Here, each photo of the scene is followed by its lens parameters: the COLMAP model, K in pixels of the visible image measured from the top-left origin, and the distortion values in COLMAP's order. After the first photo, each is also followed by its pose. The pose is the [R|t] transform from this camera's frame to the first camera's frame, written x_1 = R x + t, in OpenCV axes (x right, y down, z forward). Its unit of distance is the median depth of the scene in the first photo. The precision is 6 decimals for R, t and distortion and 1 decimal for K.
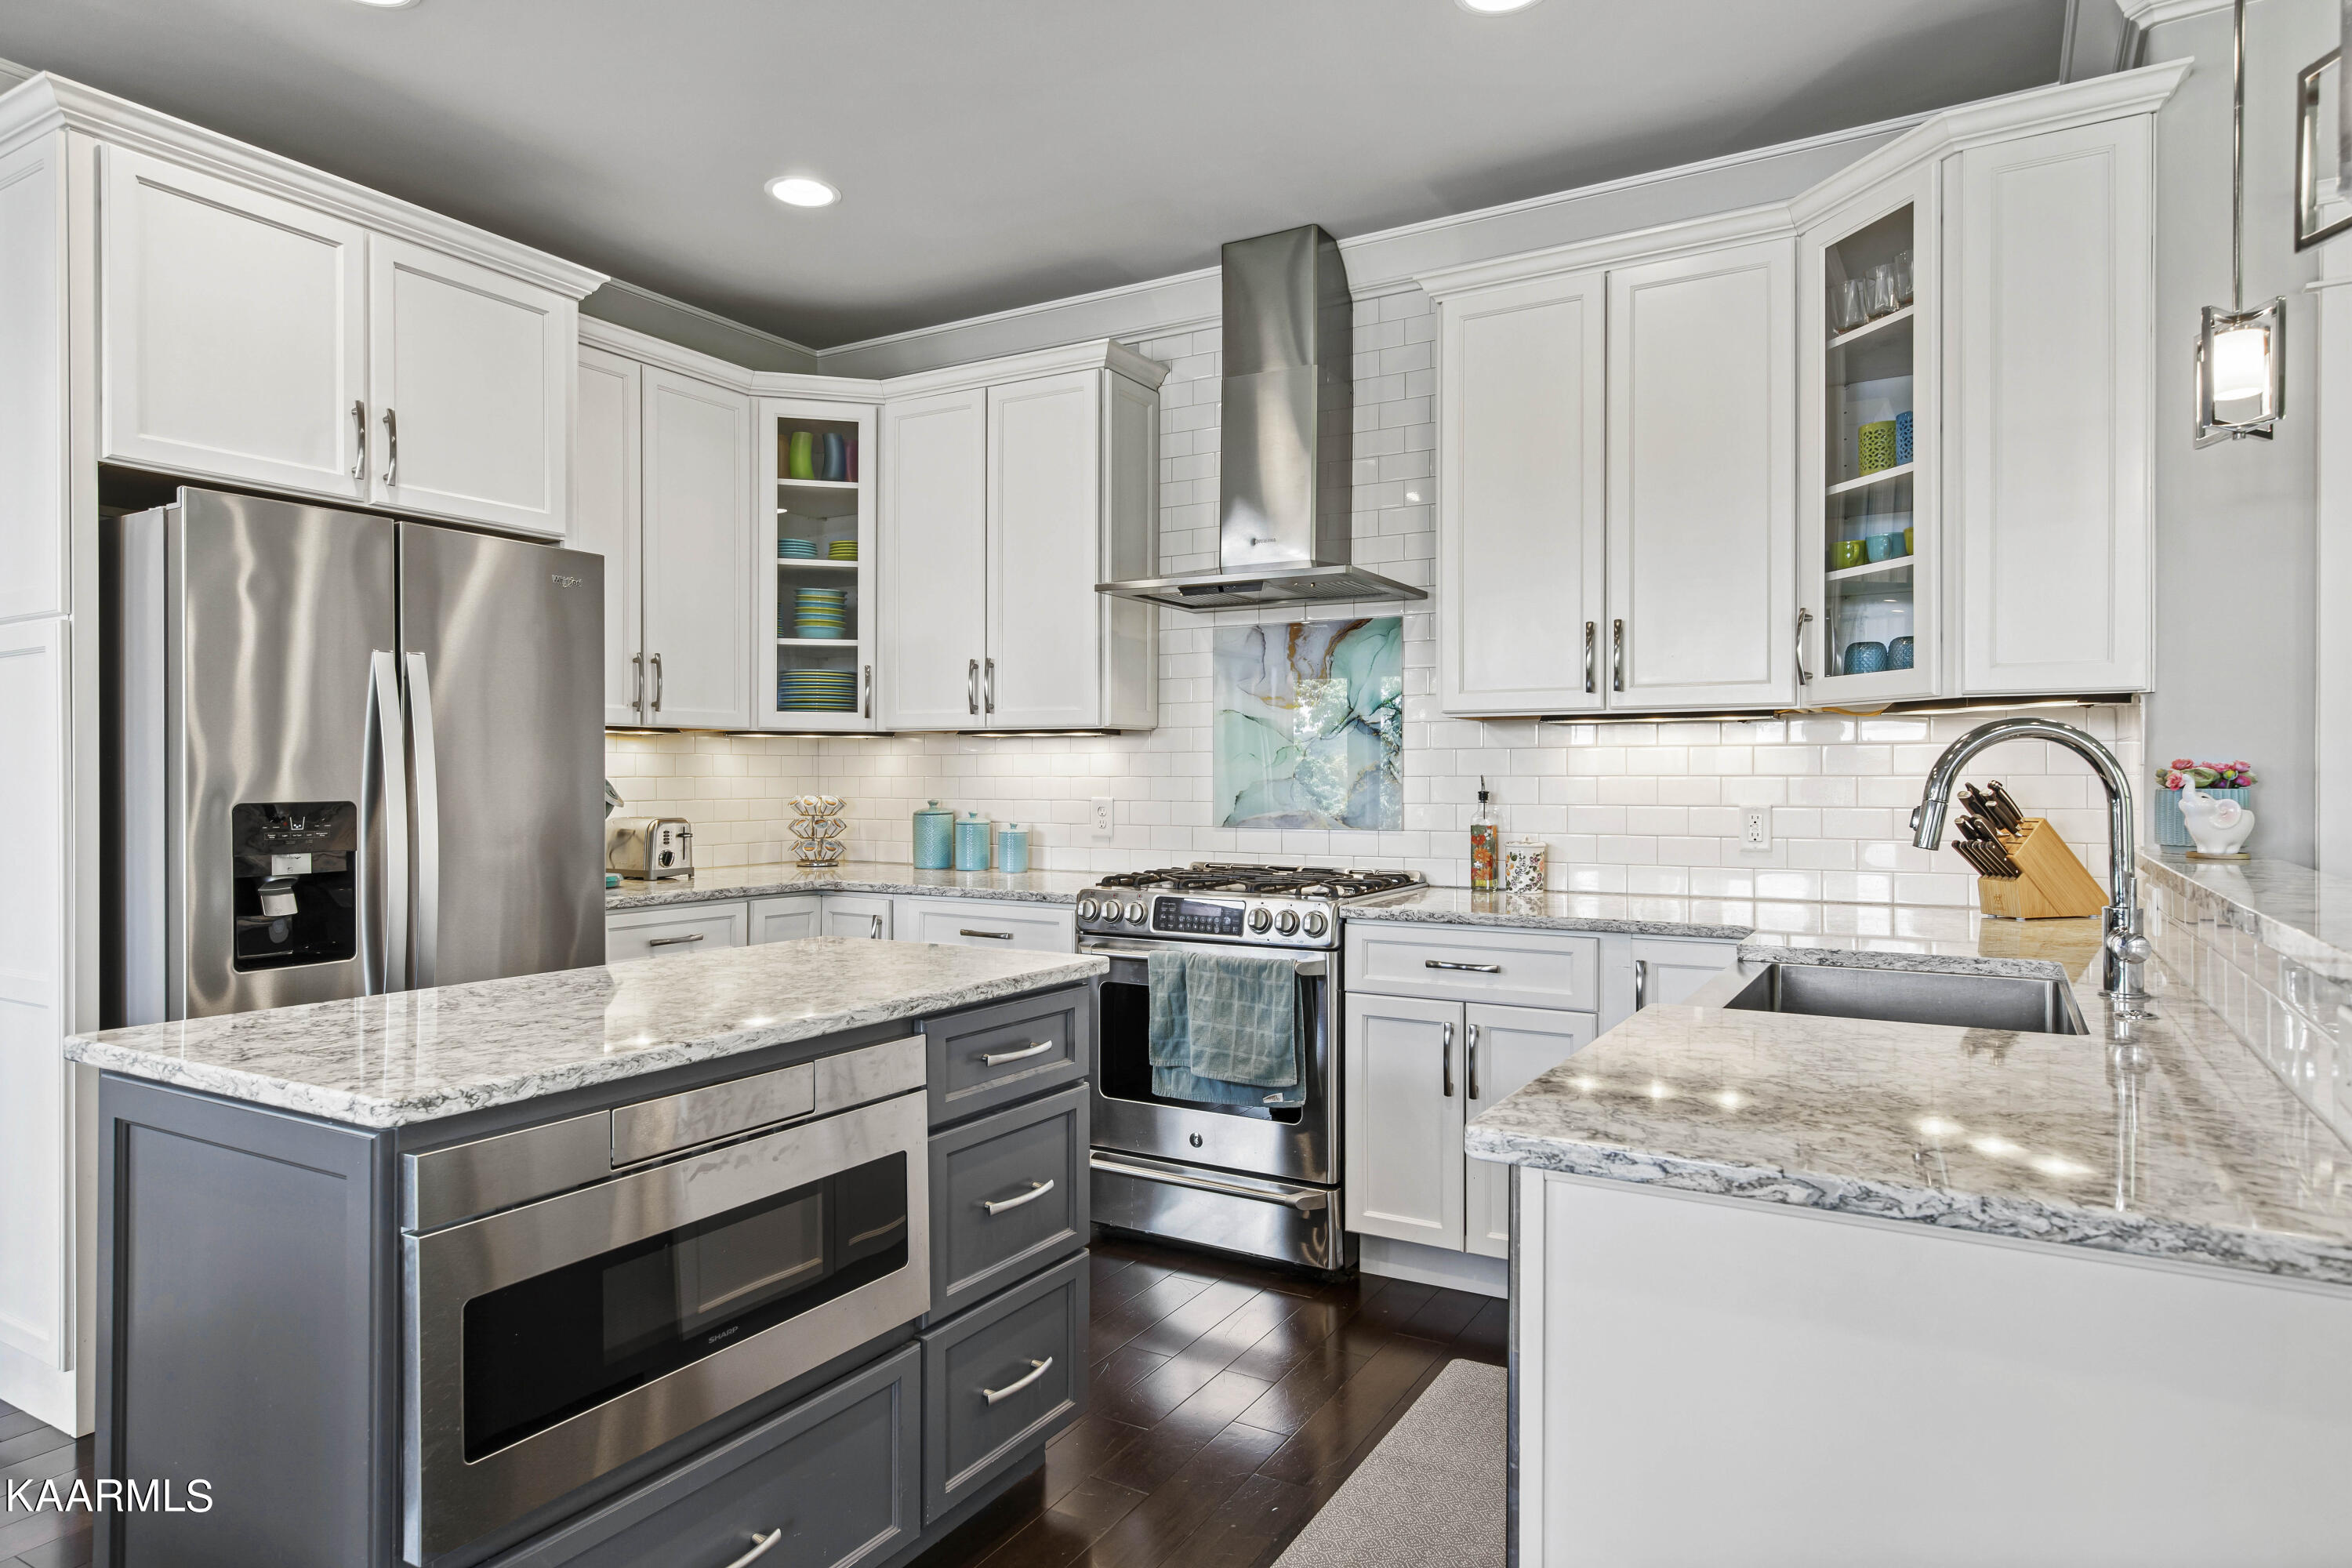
lens RADIAL K [[1399.1, 0, 1170.5], [0, 1399.1, 773.2], [0, 0, 1]] dist [0.007772, 0.001652]
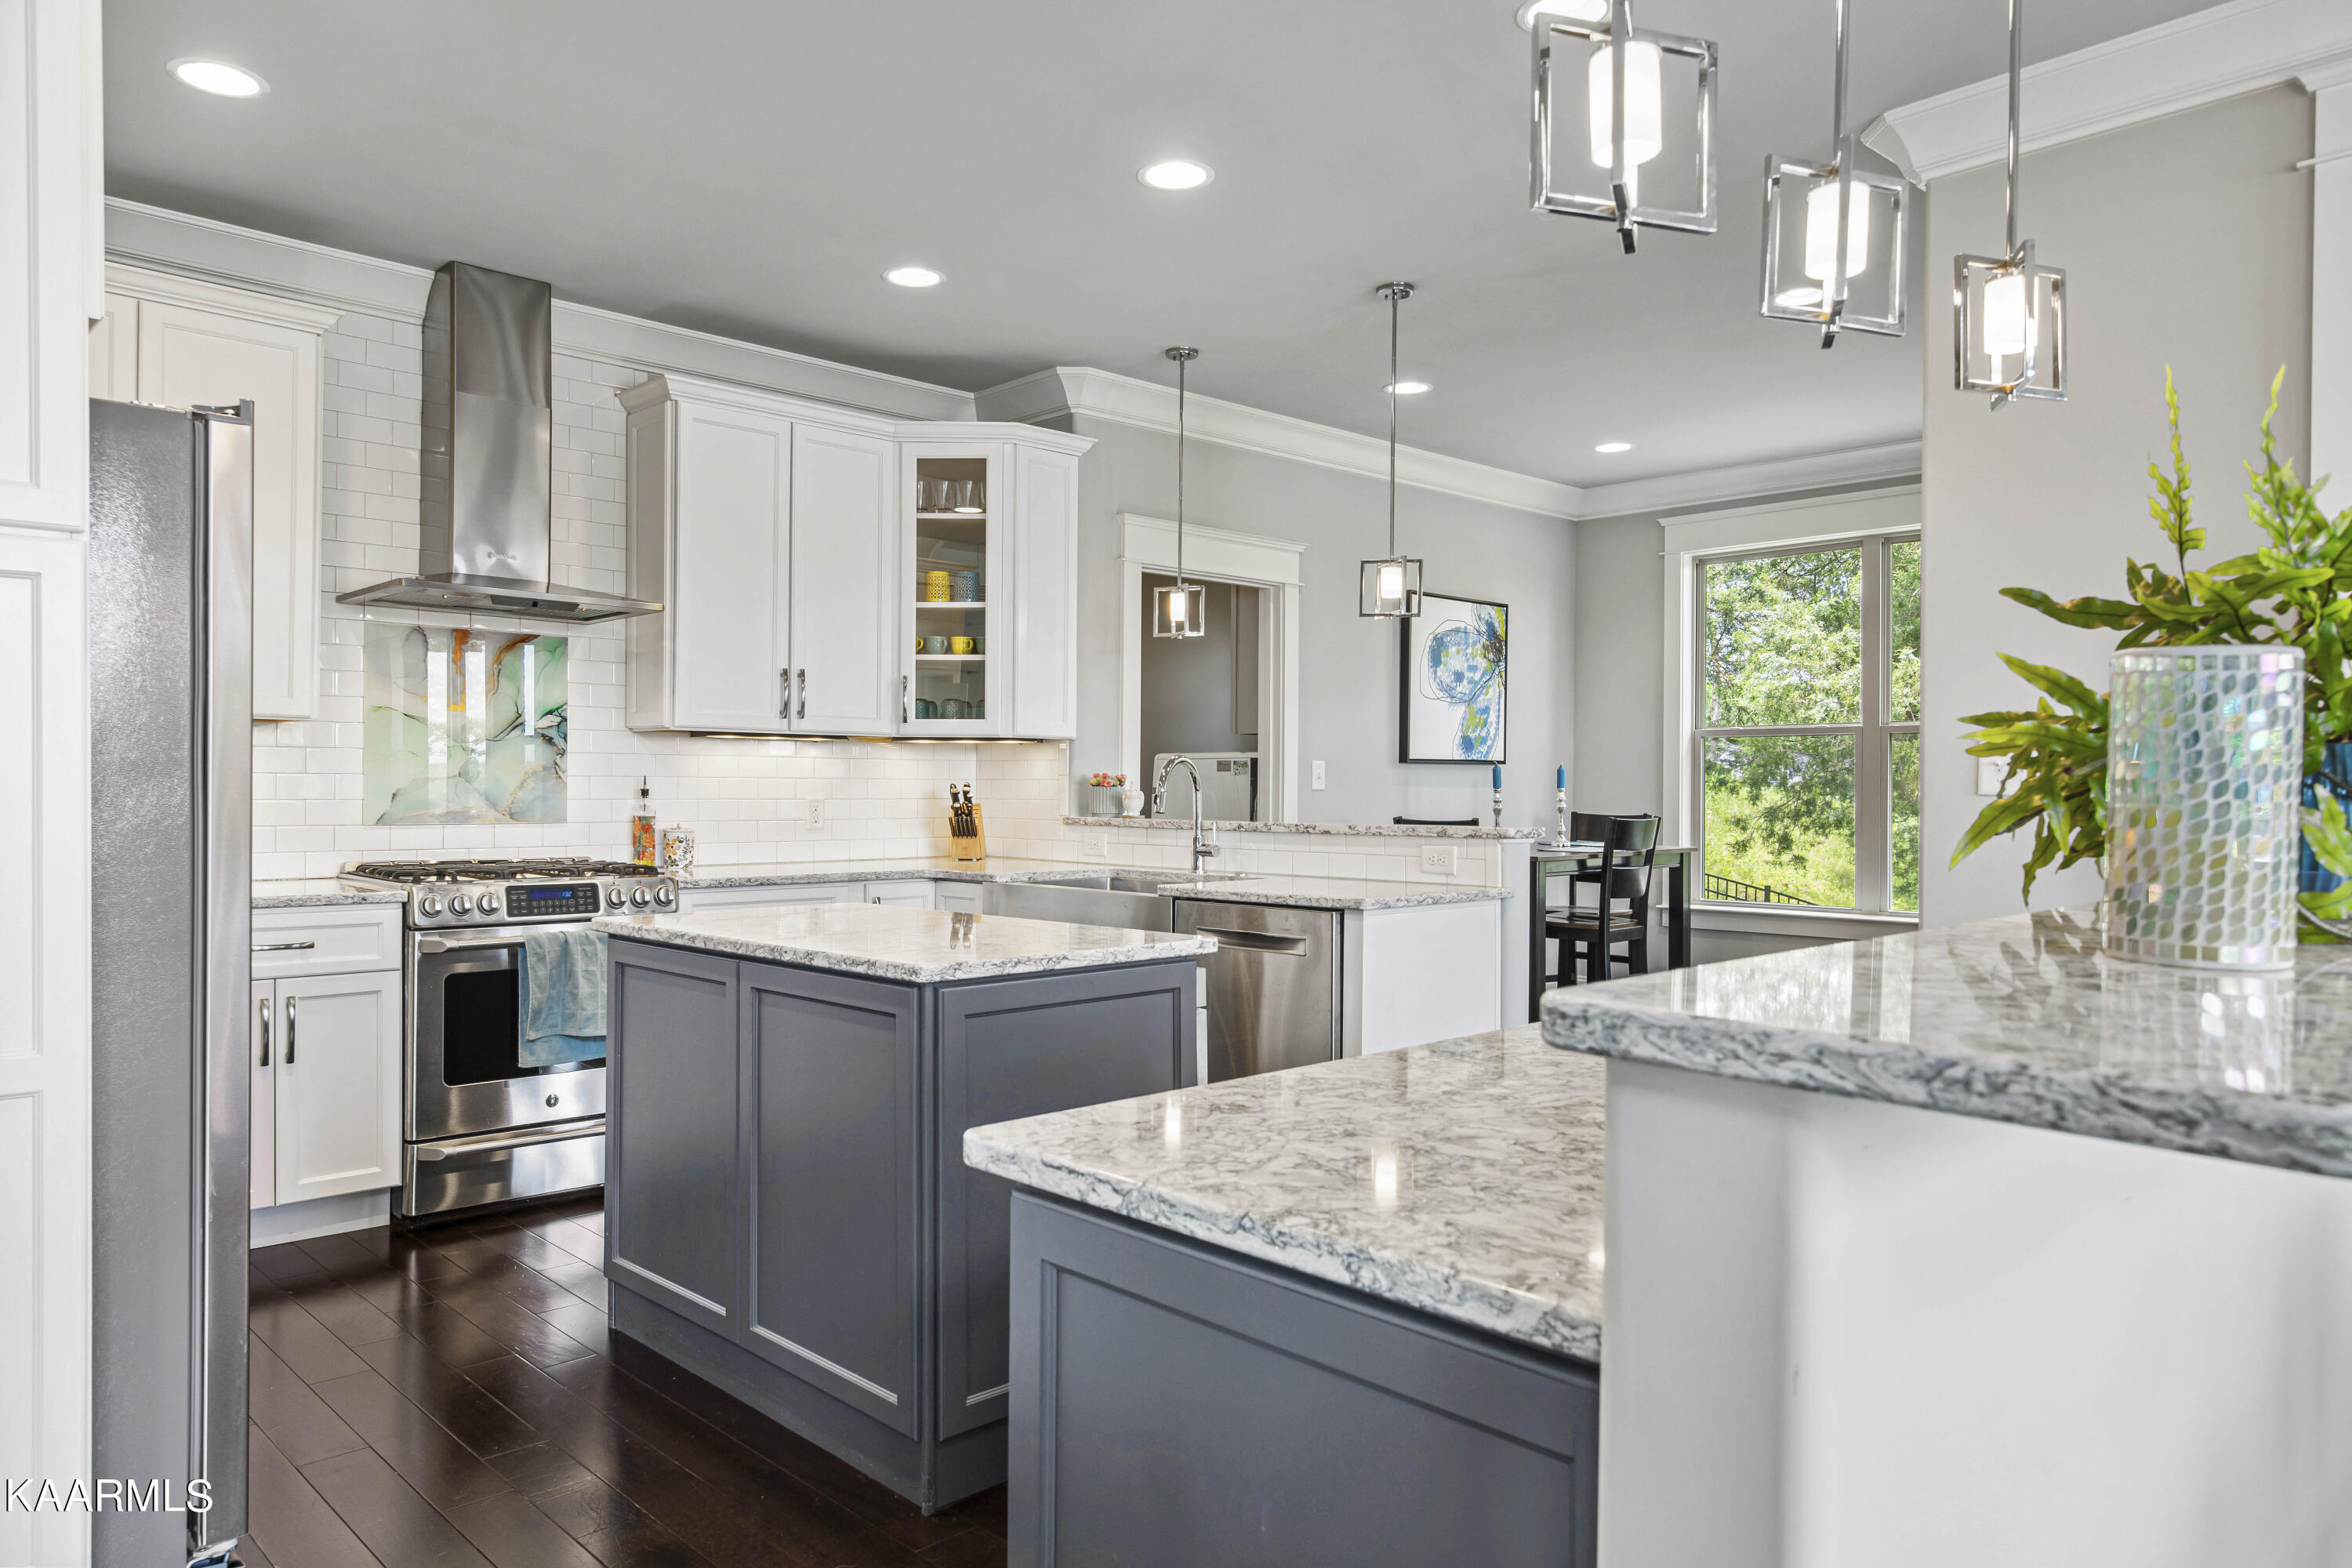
lens RADIAL K [[1512.7, 0, 1174.6], [0, 1512.7, 795.4], [0, 0, 1]] dist [-0.005281, -0.000895]
pose [[0.250187, -0.000066, 0.968197, -0.990506], [-0.009304, 0.999954, 0.002472, 0.011559], [-0.968153, -0.009627, 0.250175, 0.218568]]
